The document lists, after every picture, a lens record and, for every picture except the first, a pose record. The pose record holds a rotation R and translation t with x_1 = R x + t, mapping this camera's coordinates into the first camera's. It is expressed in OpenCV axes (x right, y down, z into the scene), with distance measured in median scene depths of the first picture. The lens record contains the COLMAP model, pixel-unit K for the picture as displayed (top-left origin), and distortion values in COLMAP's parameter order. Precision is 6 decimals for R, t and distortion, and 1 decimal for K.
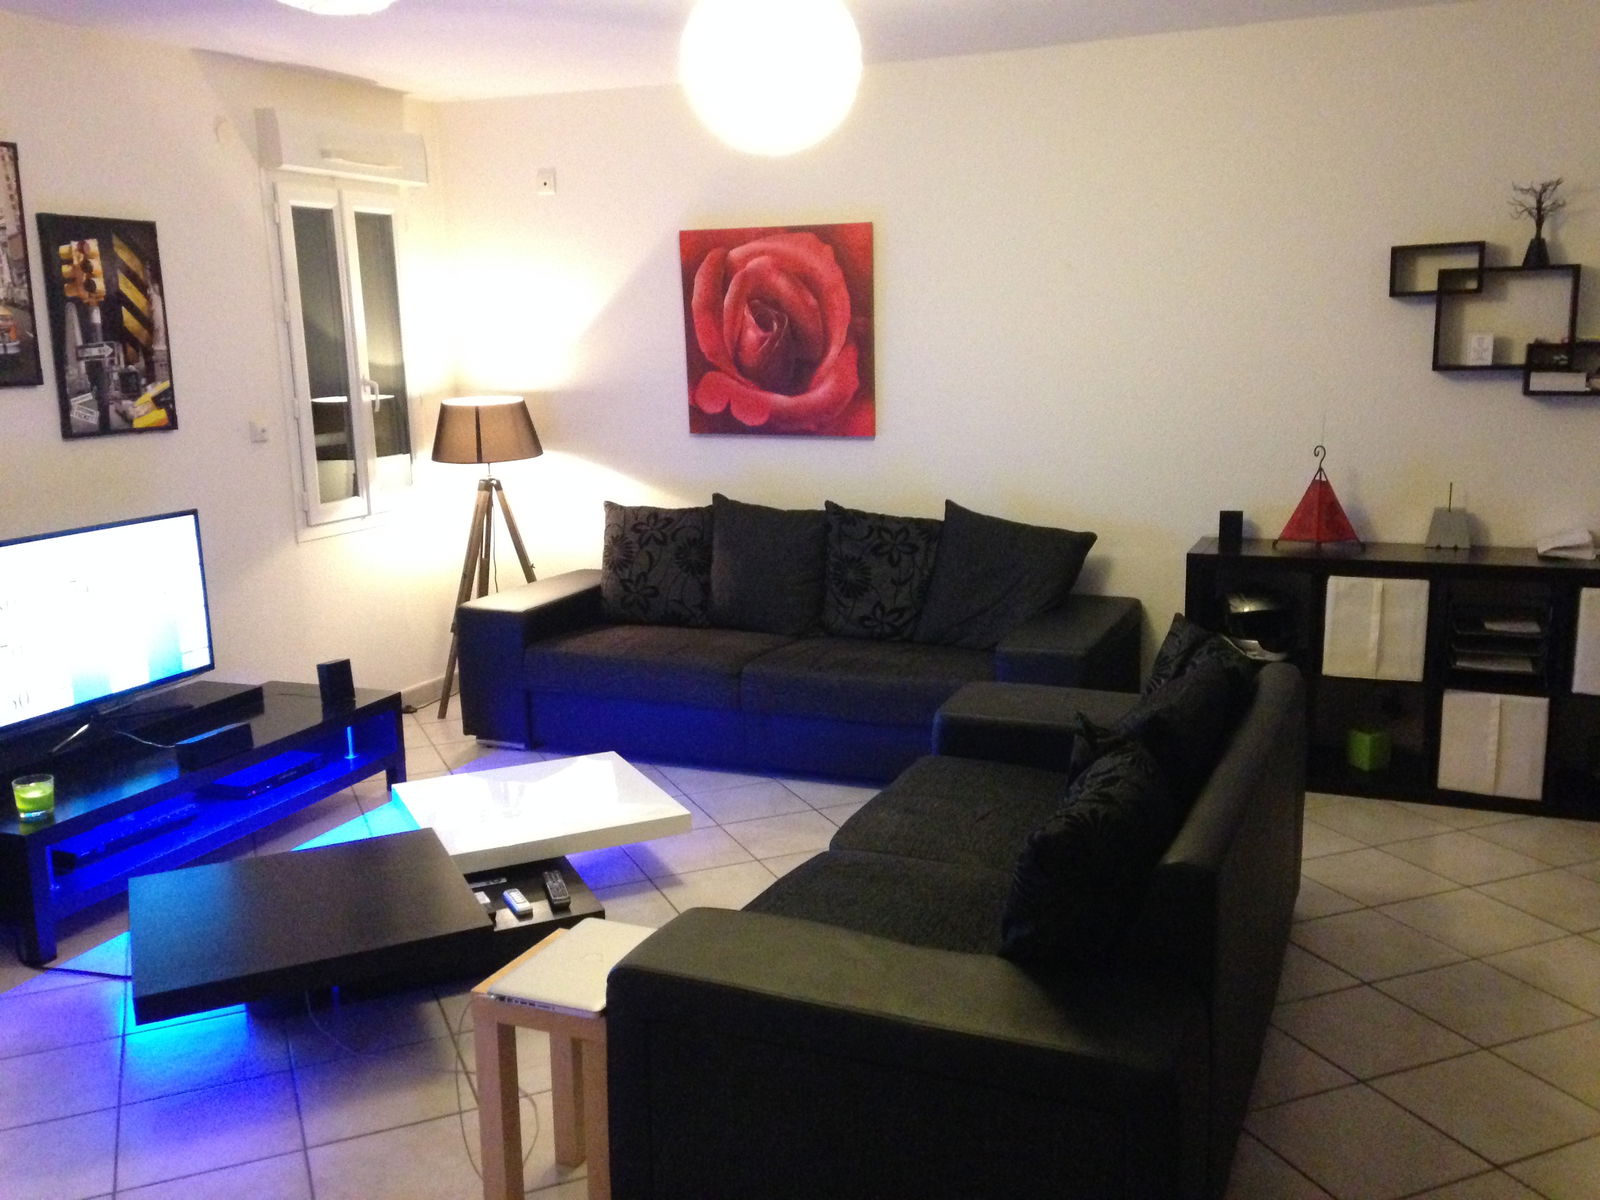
lens RADIAL K [[1439.7, 0, 795.3], [0, 1439.7, 597.6], [0, 0, 1]] dist [0.170458, -0.220137]
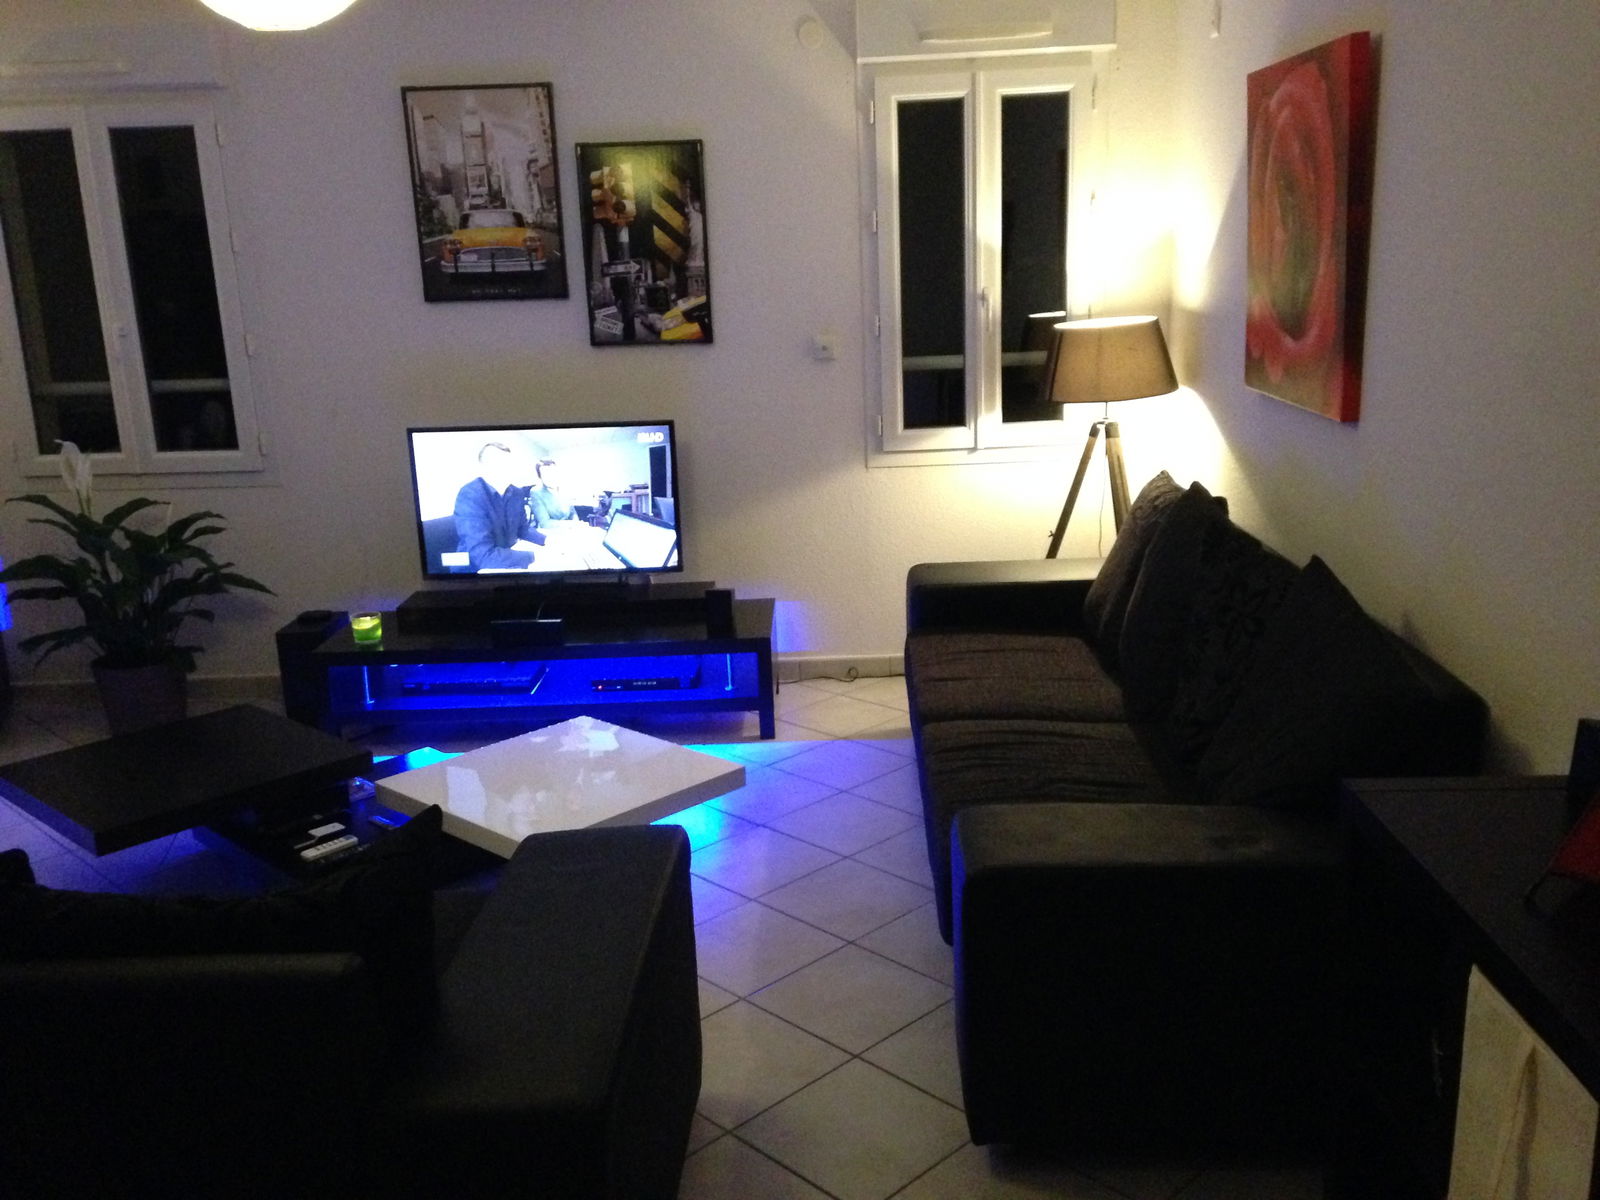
lens RADIAL K [[1439.7, 0, 795.3], [0, 1439.7, 597.6], [0, 0, 1]] dist [0.170458, -0.220137]
pose [[0.377795, 0.219005, -0.899615, 0.599681], [-0.145456, 0.973597, 0.175930, -0.133760], [0.914392, 0.064389, 0.399676, 0.684927]]
